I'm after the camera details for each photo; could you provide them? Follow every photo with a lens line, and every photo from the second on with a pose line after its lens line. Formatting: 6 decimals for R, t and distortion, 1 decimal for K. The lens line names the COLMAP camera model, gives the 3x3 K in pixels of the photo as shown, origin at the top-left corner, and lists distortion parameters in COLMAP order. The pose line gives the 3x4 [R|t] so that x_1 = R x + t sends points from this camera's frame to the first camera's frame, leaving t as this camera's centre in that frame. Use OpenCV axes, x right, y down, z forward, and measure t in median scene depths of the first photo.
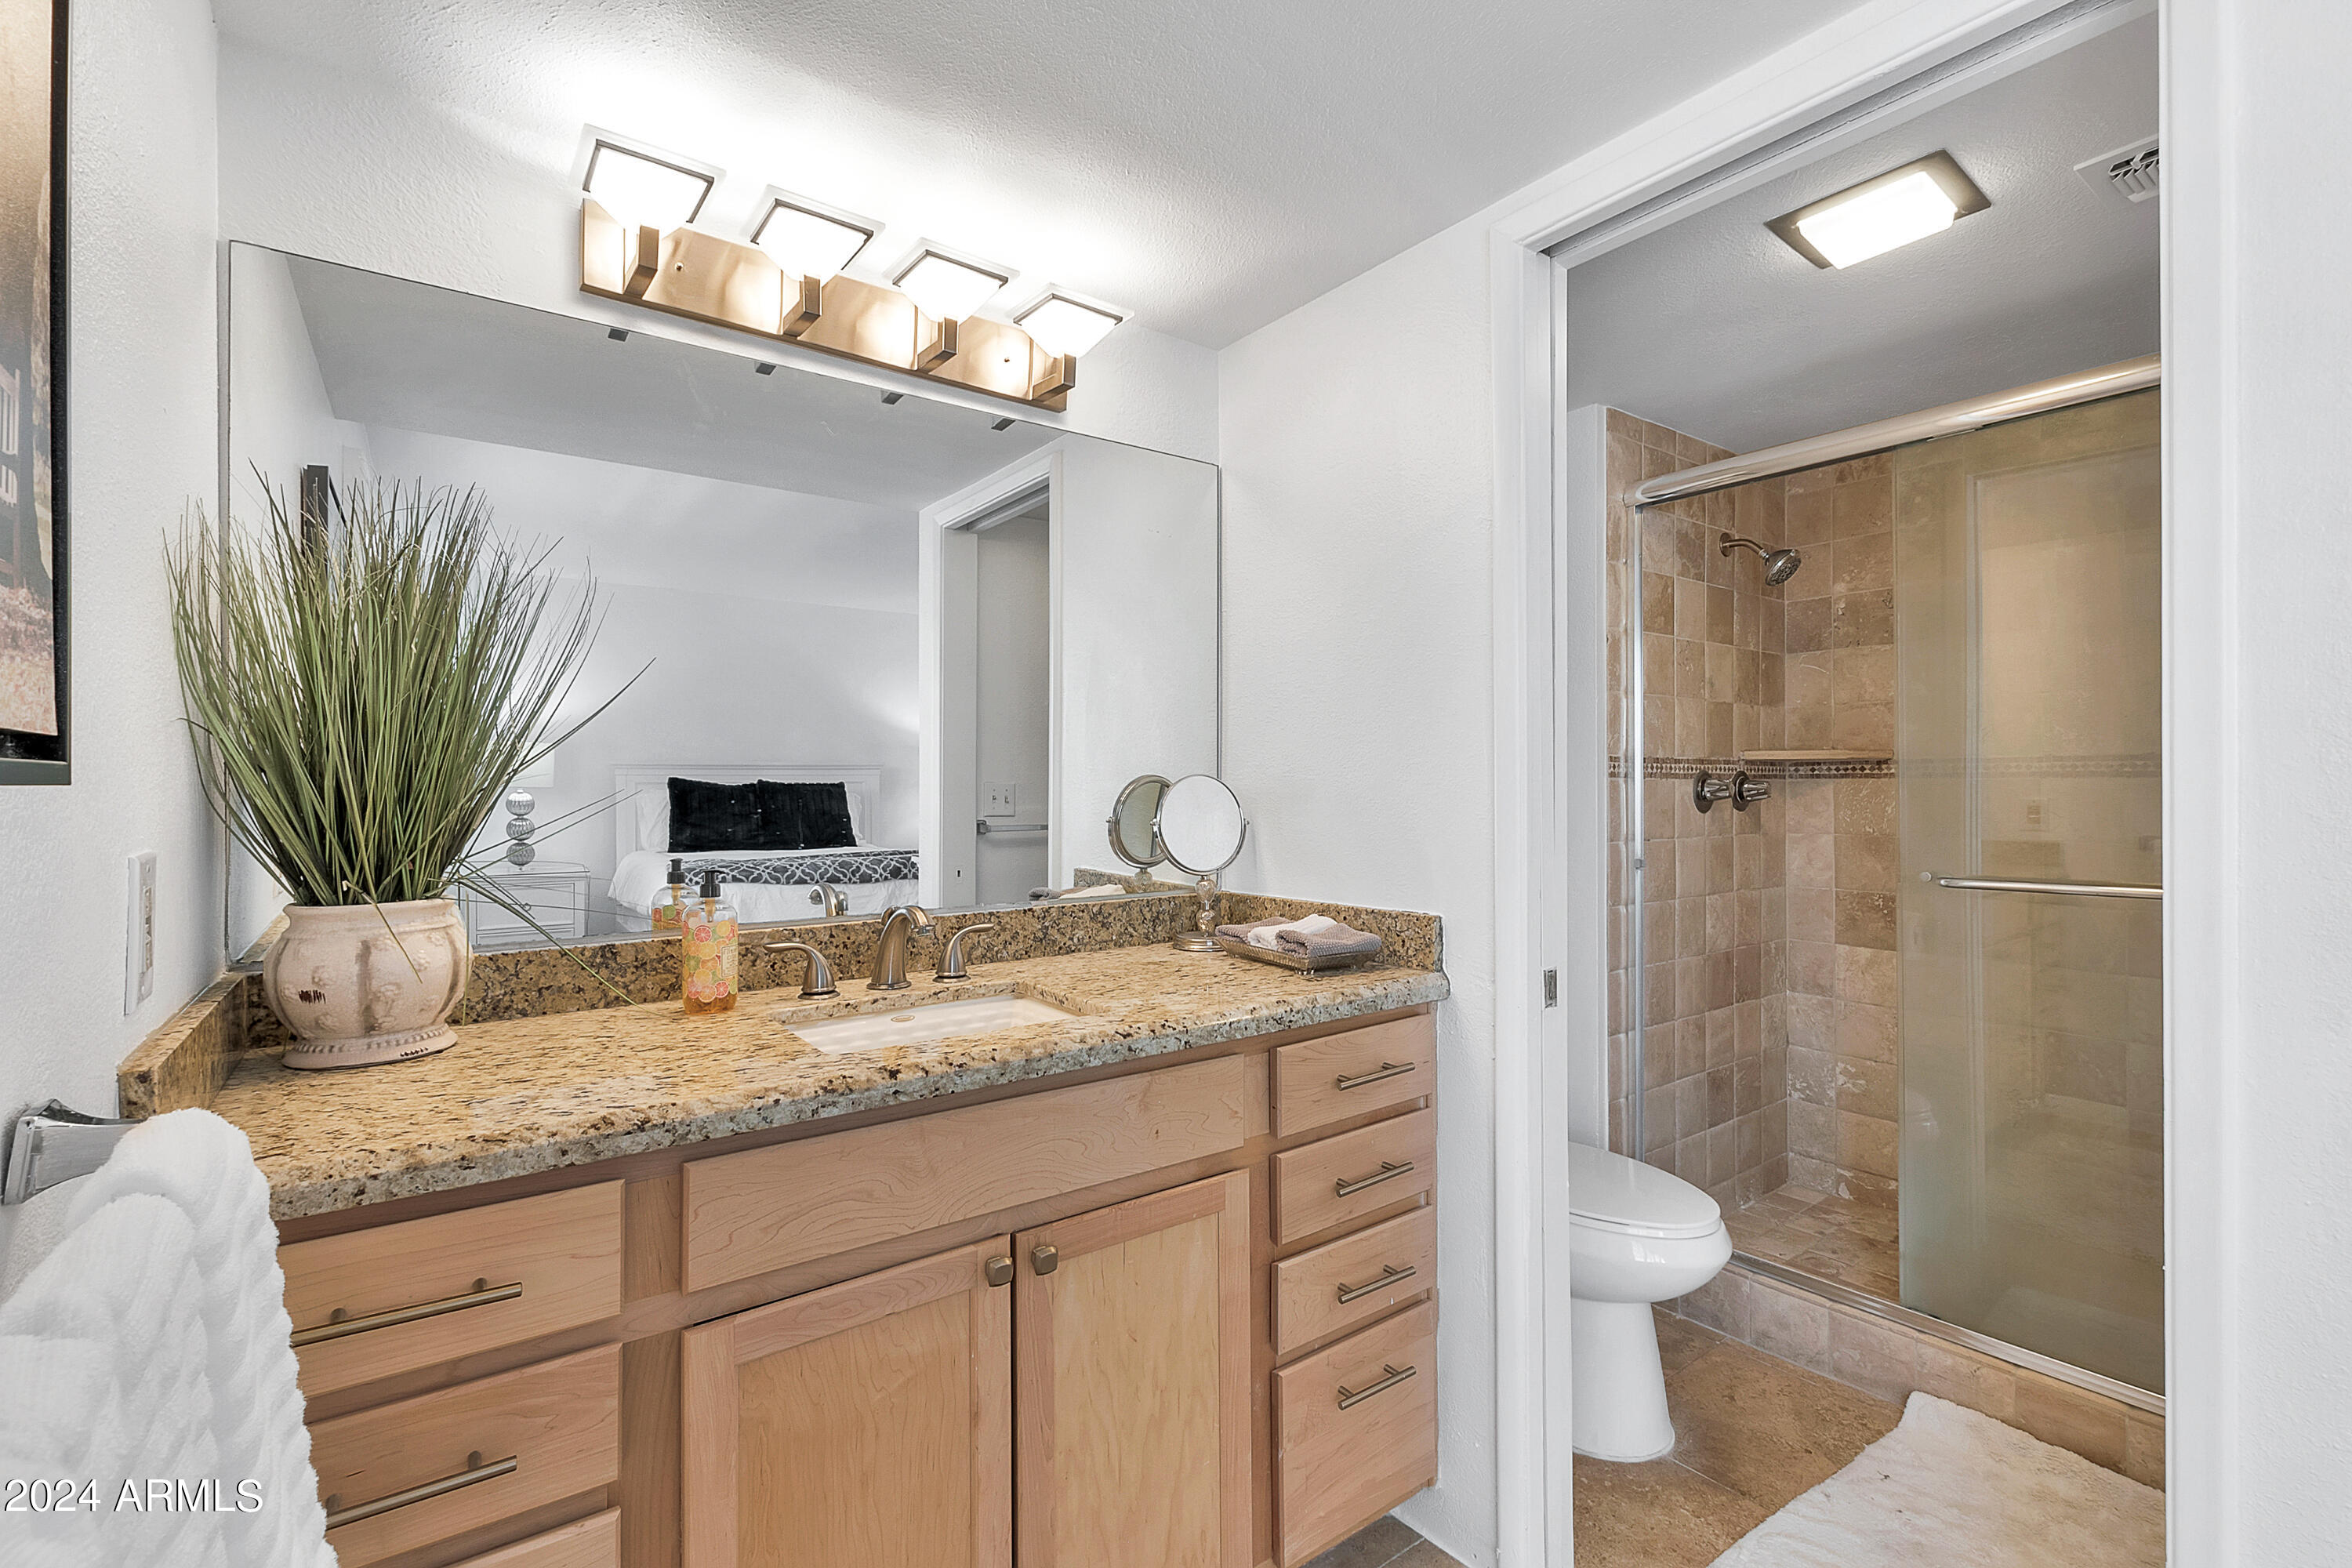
lens RADIAL K [[1038.1, 0, 1179.6], [0, 1038.1, 779.5], [0, 0, 1]] dist [0.011106, -0.003842]
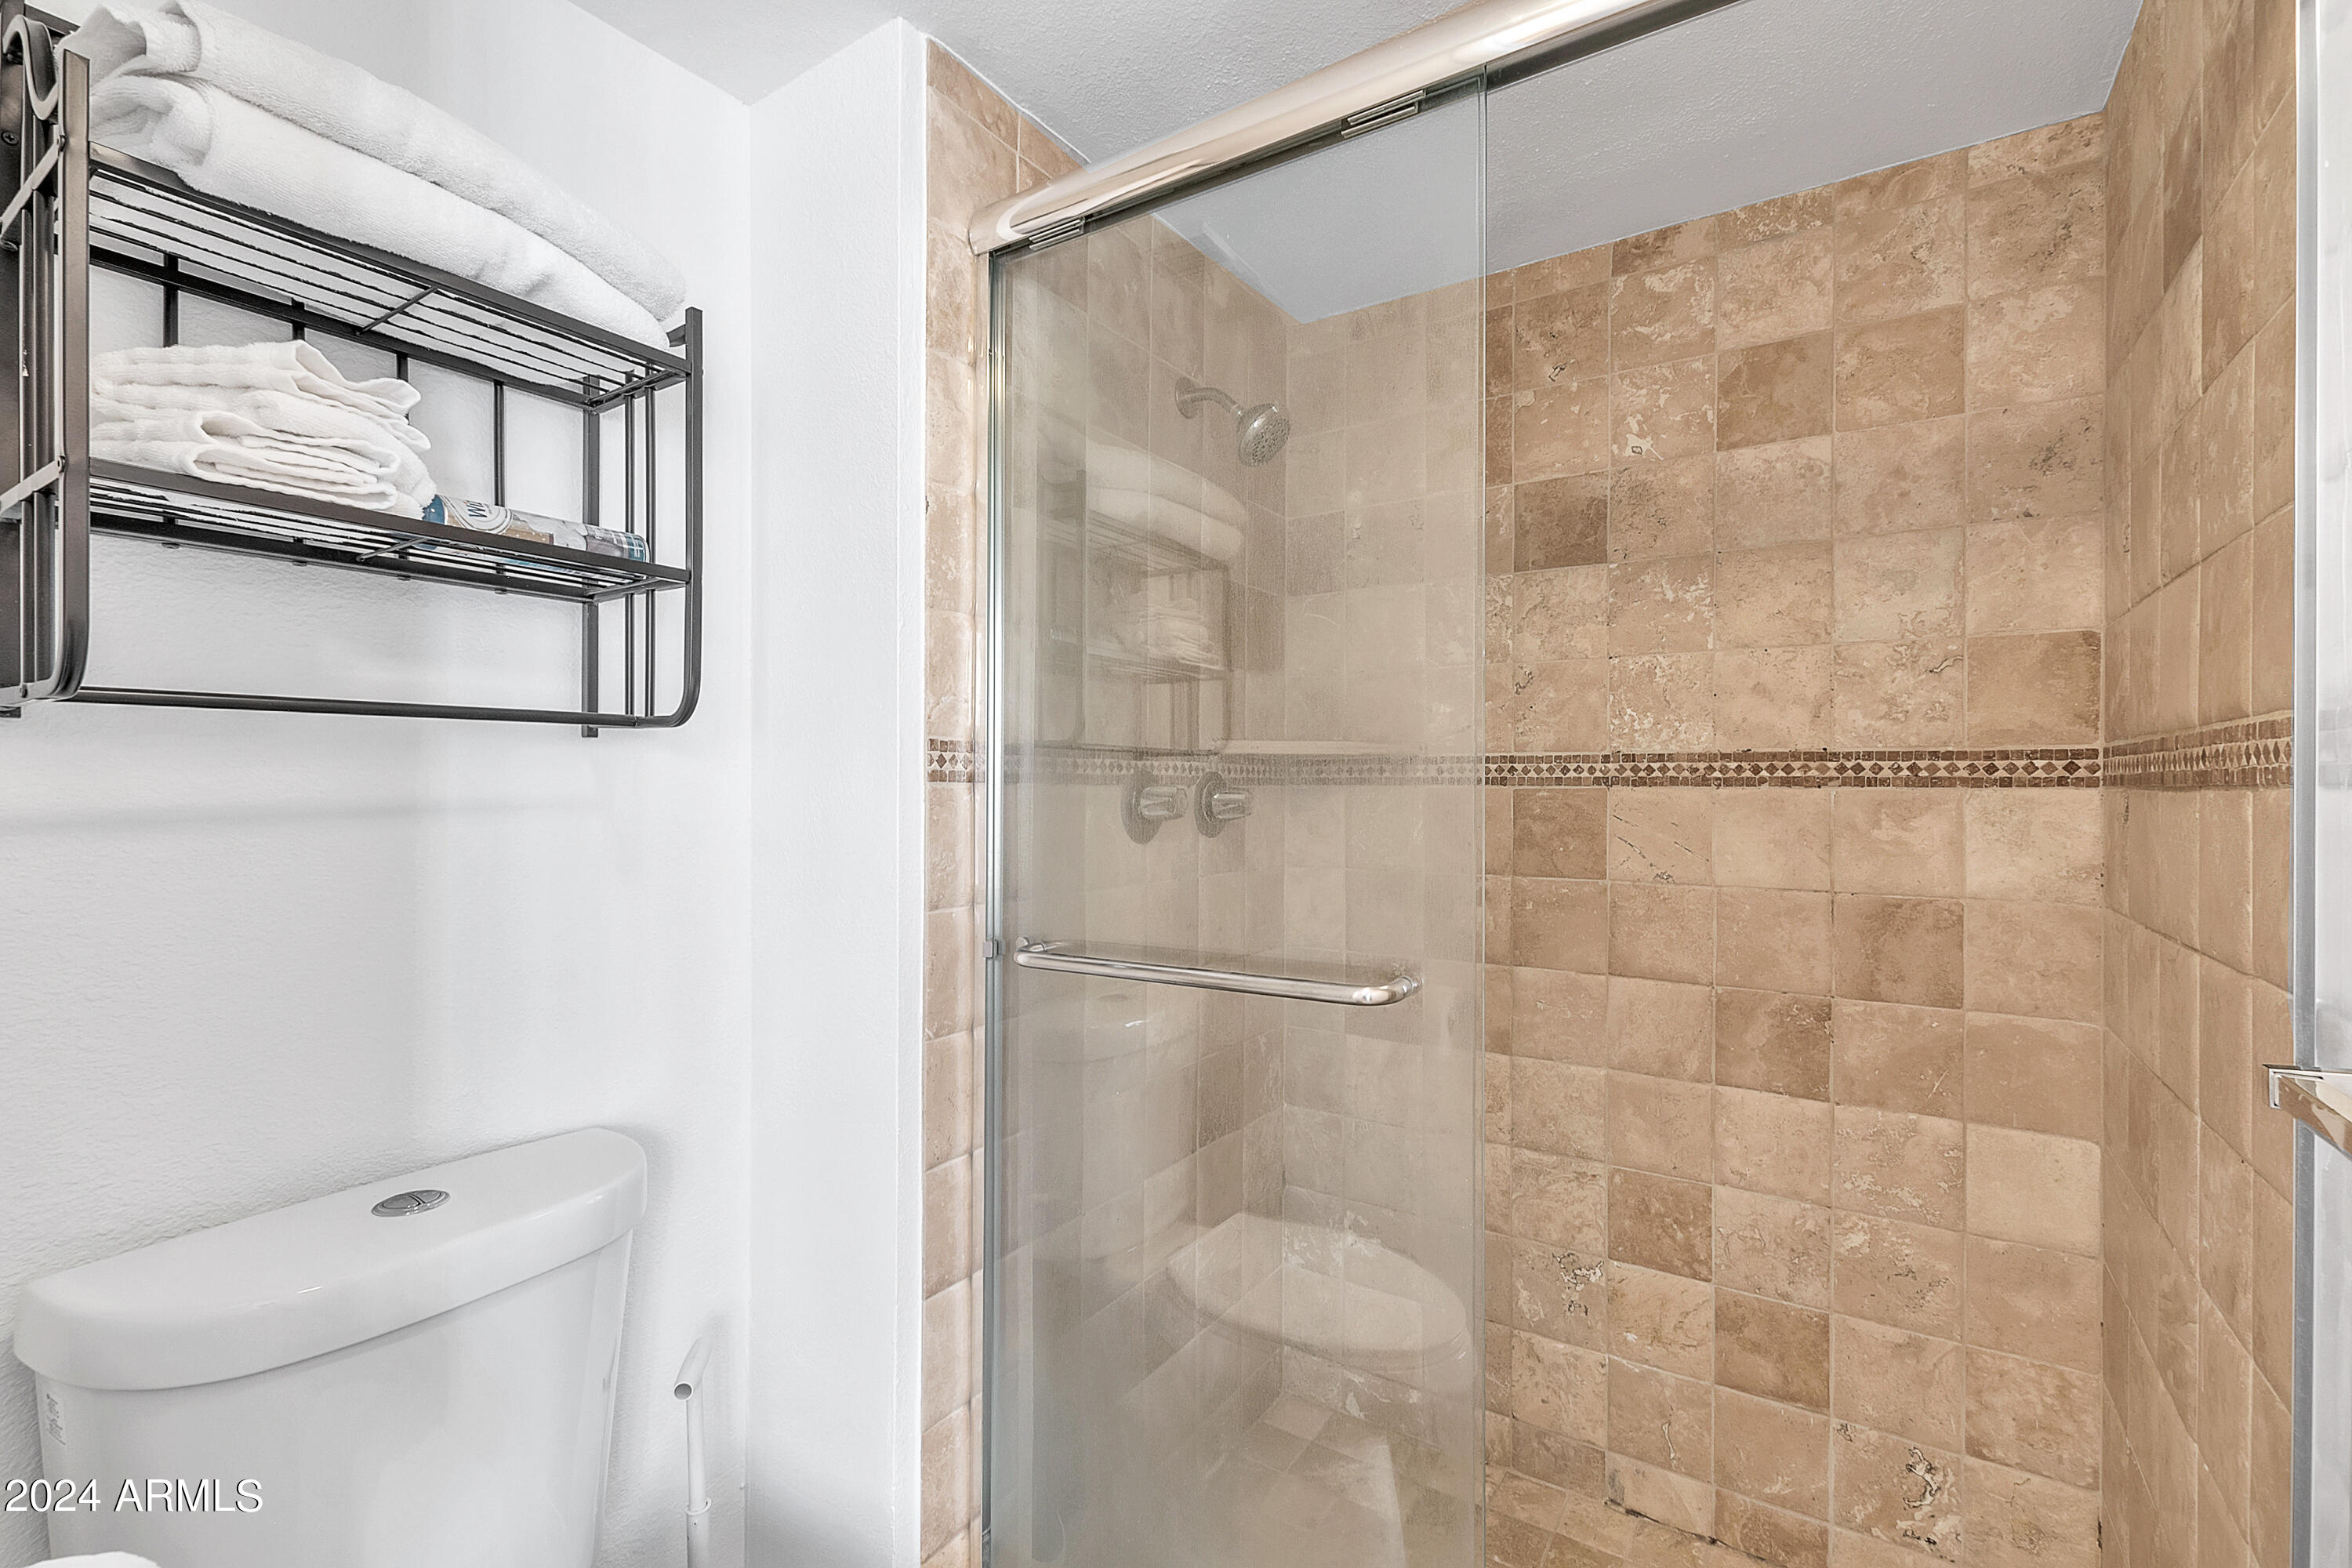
lens RADIAL K [[1038.1, 0, 1168.8], [0, 1038.1, 786.1], [0, 0, 1]] dist [0.011106, -0.003842]
pose [[0.941457, 0.004865, 0.337099, 0.350998], [-0.006881, 0.999965, 0.004787, -0.003062], [-0.337064, -0.006826, 0.941457, 0.487217]]
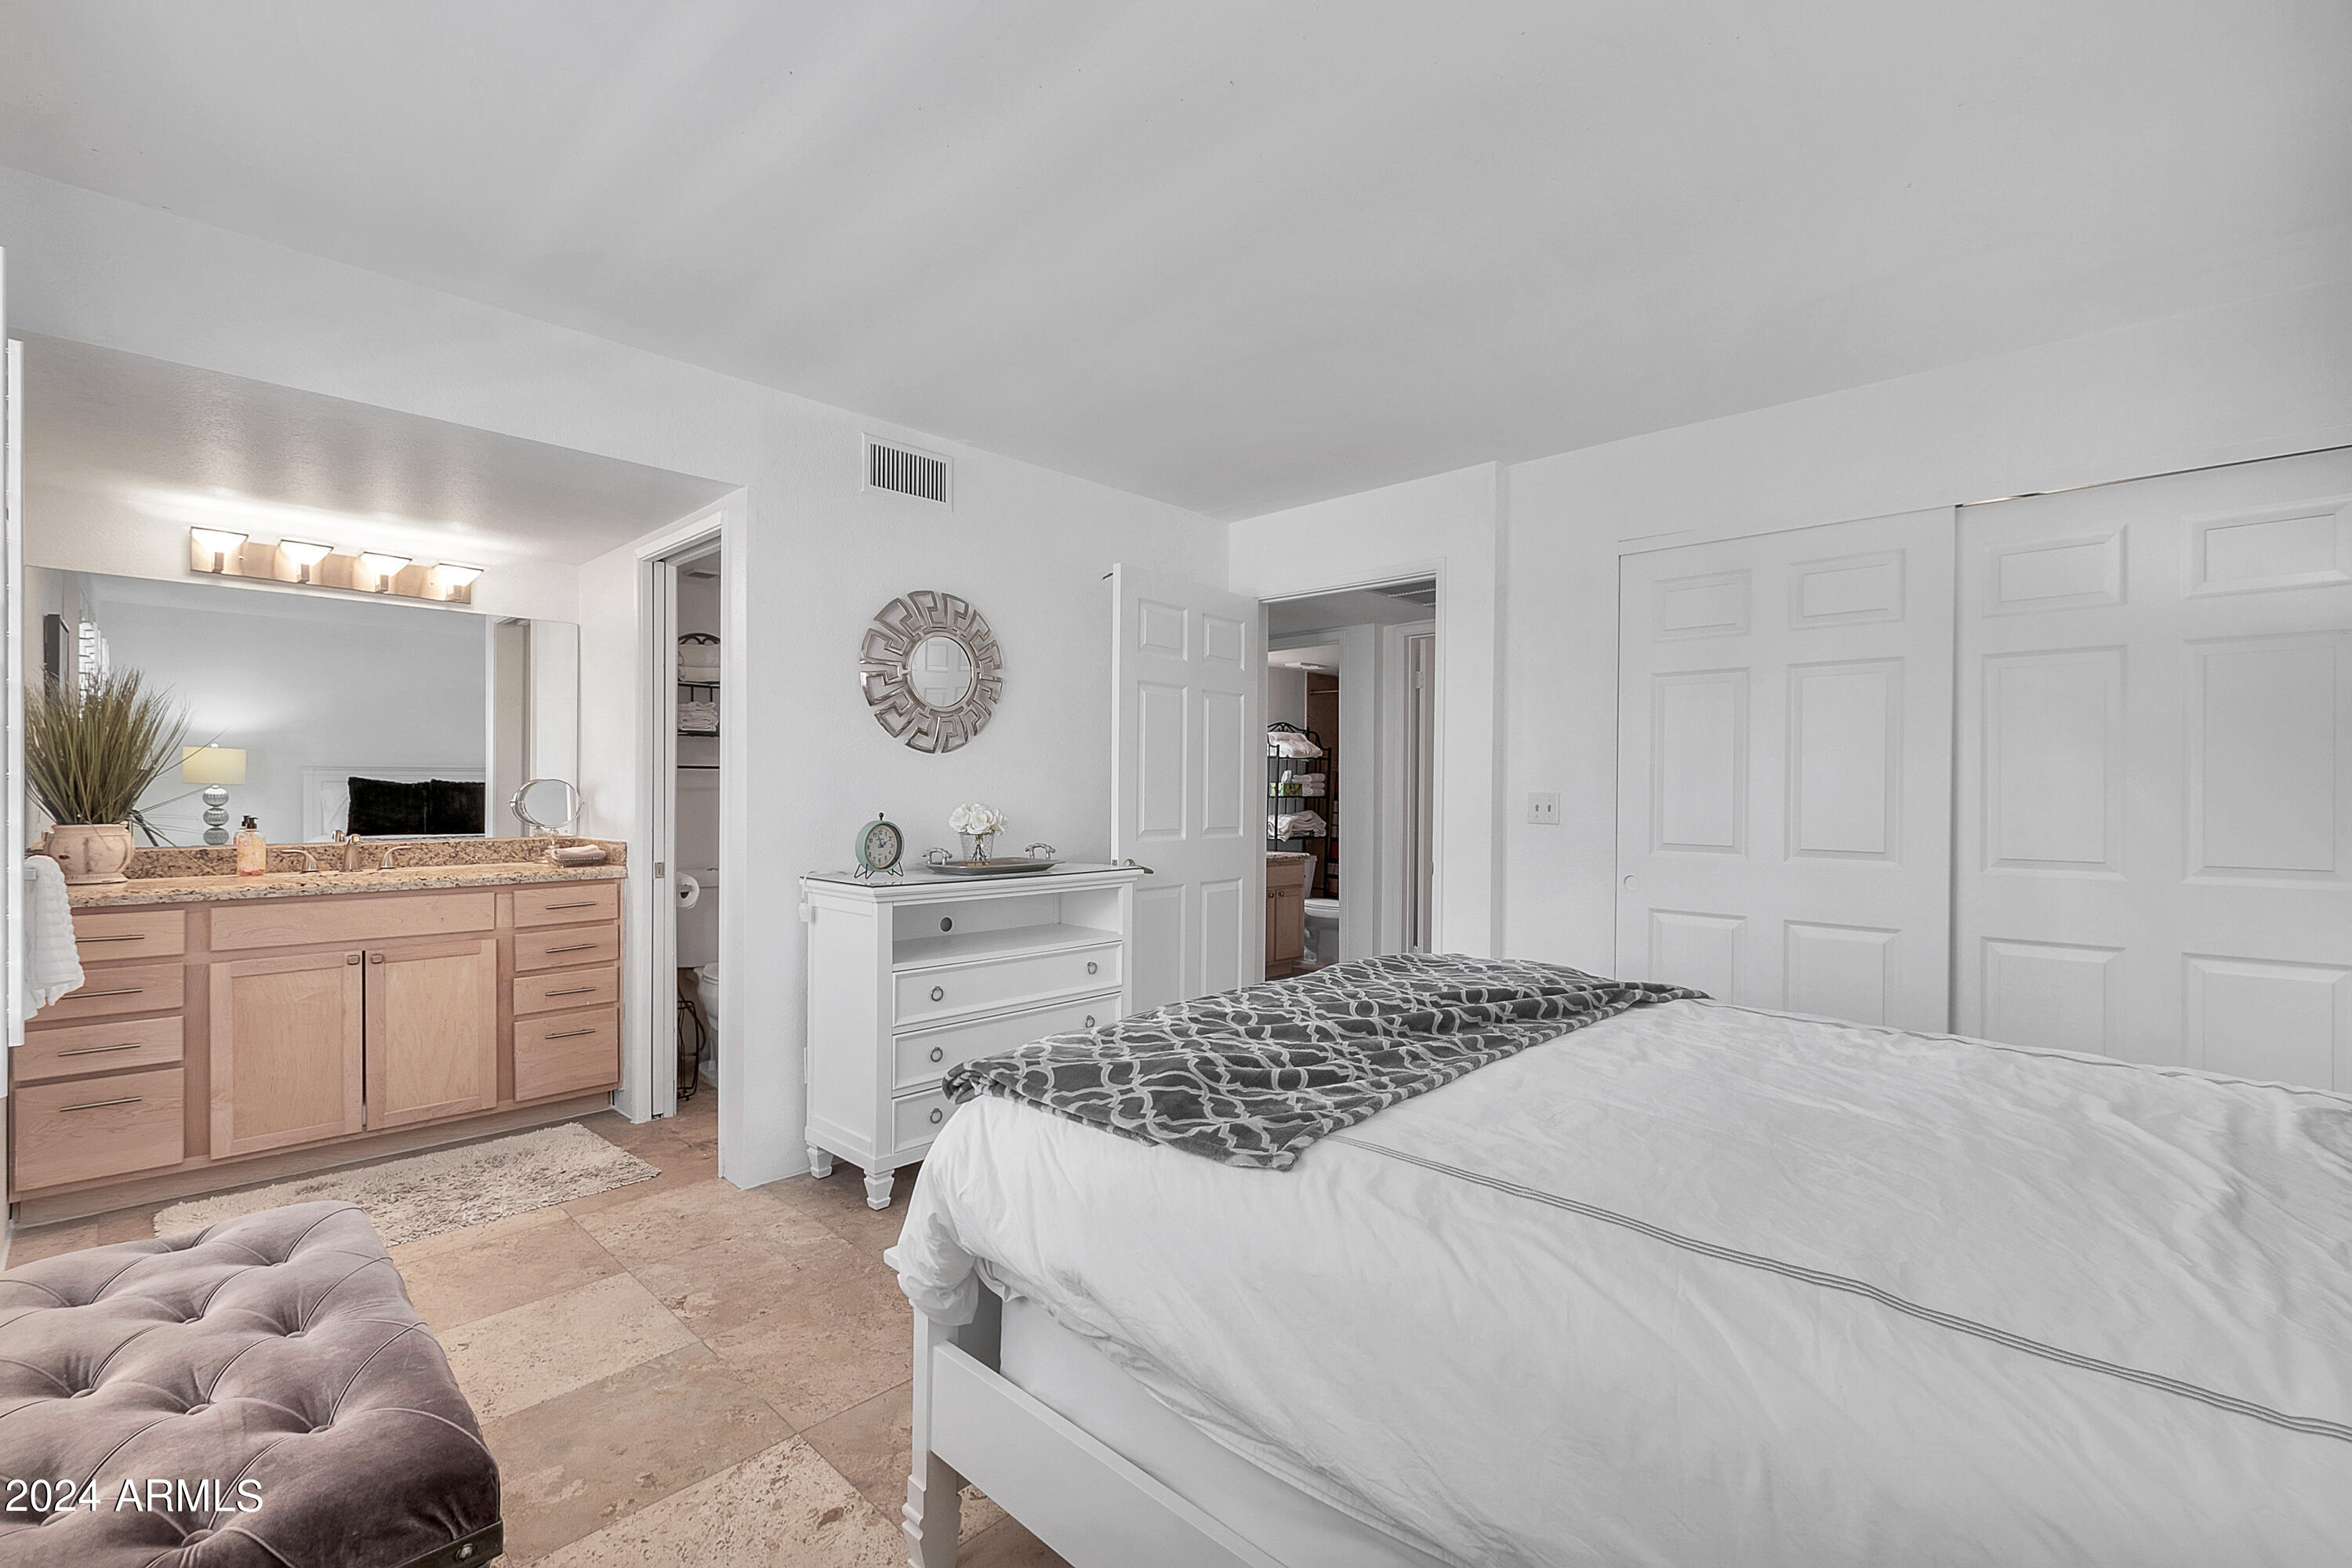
lens RADIAL K [[1038.1, 0, 1185.1], [0, 1038.1, 790.7], [0, 0, 1]] dist [0.011106, -0.003842]
pose [[0.987557, 0.006820, 0.157111, 1.201093], [-0.007982, 0.999945, 0.006761, -0.007383], [-0.157057, -0.007931, 0.987558, -1.588776]]
